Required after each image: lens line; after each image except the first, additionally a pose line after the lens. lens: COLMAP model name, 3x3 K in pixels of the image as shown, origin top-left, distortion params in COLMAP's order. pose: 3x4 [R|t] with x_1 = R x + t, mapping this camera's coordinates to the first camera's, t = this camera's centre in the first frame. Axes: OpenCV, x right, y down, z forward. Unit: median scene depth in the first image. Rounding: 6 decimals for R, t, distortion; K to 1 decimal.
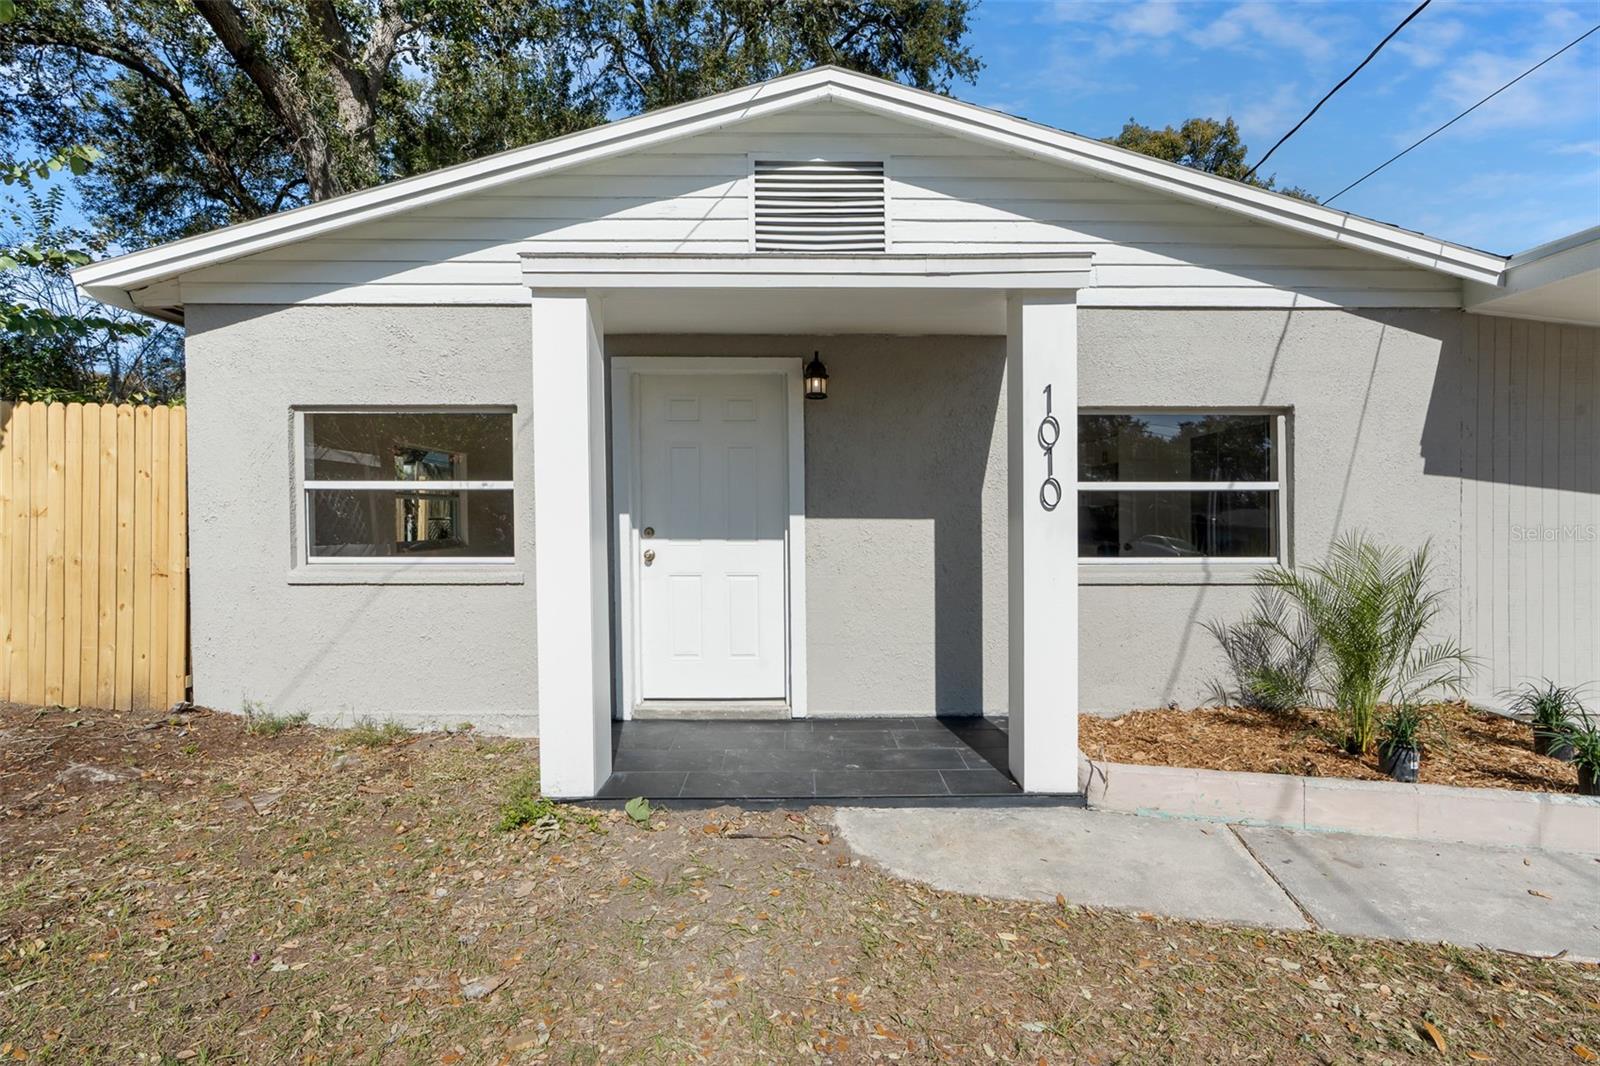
lens RADIAL K [[777.6, 0, 765.2], [0, 777.6, 511.1], [0, 0, 1]] dist [-0.001681, 0.001008]
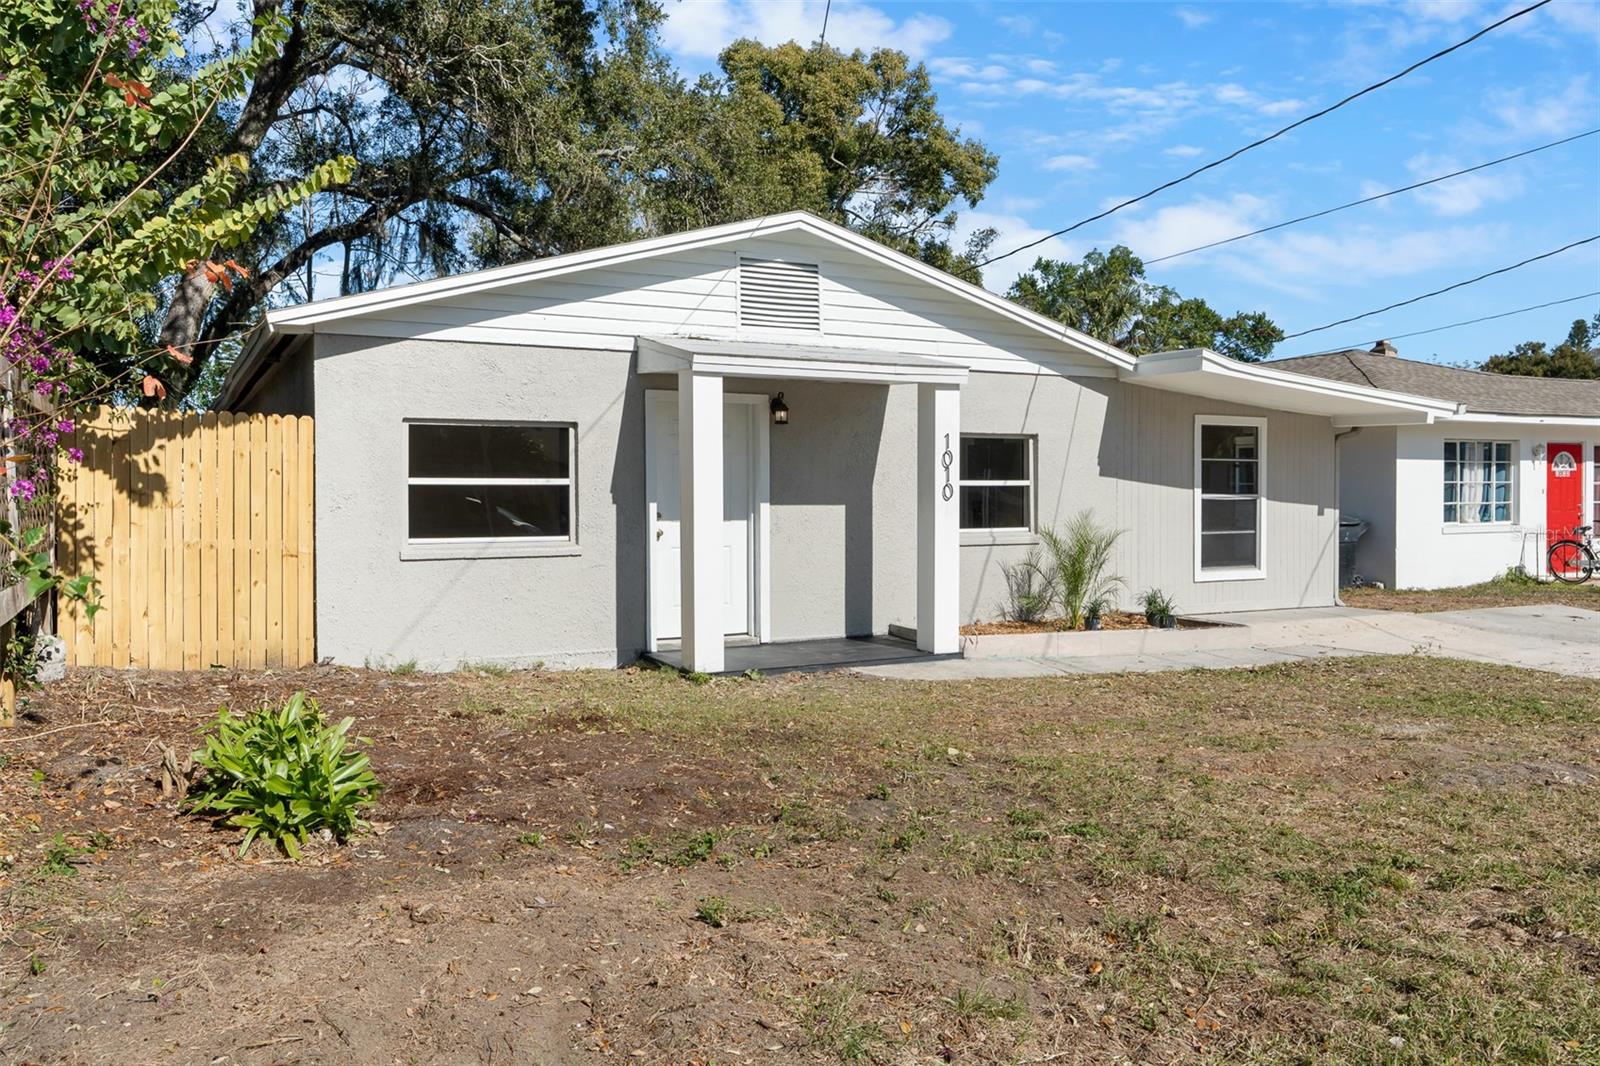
lens RADIAL K [[1248.4, 0, 801.7], [0, 1248.4, 495.4], [0, 0, 1]] dist [-0.001479, 0.000403]
pose [[0.884751, -0.003027, 0.466054, -0.978681], [-0.000330, 0.999975, 0.007122, -0.025558], [-0.466064, -0.006455, 0.884728, -1.085205]]
